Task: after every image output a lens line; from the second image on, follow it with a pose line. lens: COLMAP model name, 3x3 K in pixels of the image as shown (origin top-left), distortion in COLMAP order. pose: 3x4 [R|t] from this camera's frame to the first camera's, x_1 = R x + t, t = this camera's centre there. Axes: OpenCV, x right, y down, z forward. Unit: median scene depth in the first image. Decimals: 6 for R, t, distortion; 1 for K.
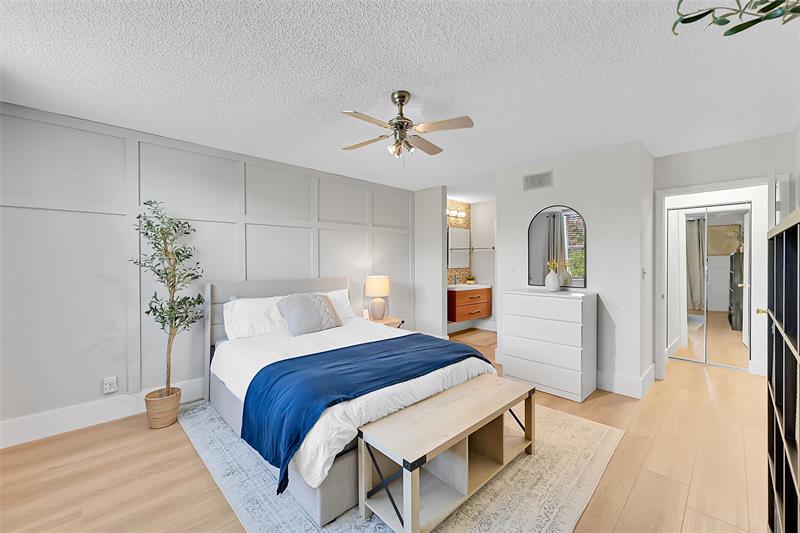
lens RADIAL K [[321.7, 0, 400.0], [0, 321.7, 266.5], [0, 0, 1]] dist [-0.000274, 0.000020]
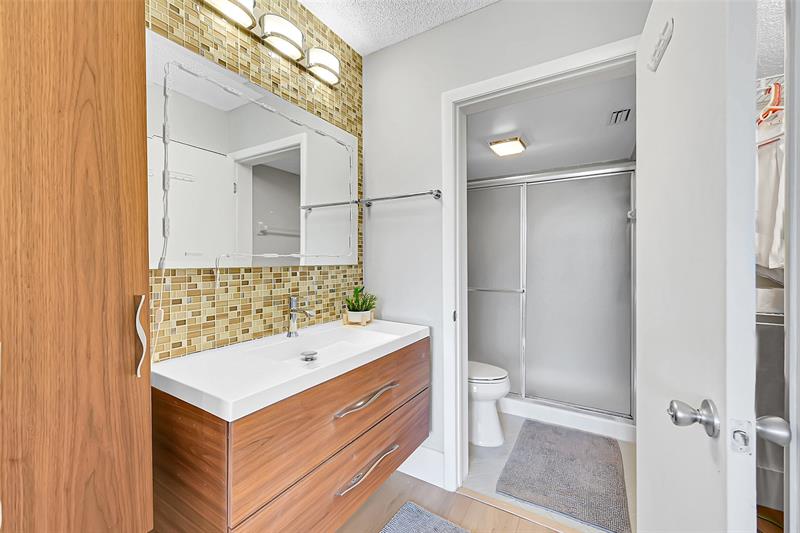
lens RADIAL K [[321.7, 0, 400.0], [0, 321.7, 266.5], [0, 0, 1]] dist [-0.000274, 0.000020]
pose [[0.969641, 0.001325, 0.244529, 0.181395], [-0.001410, 0.999999, 0.000170, 0.005161], [-0.244529, -0.000509, 0.969642, 0.701246]]
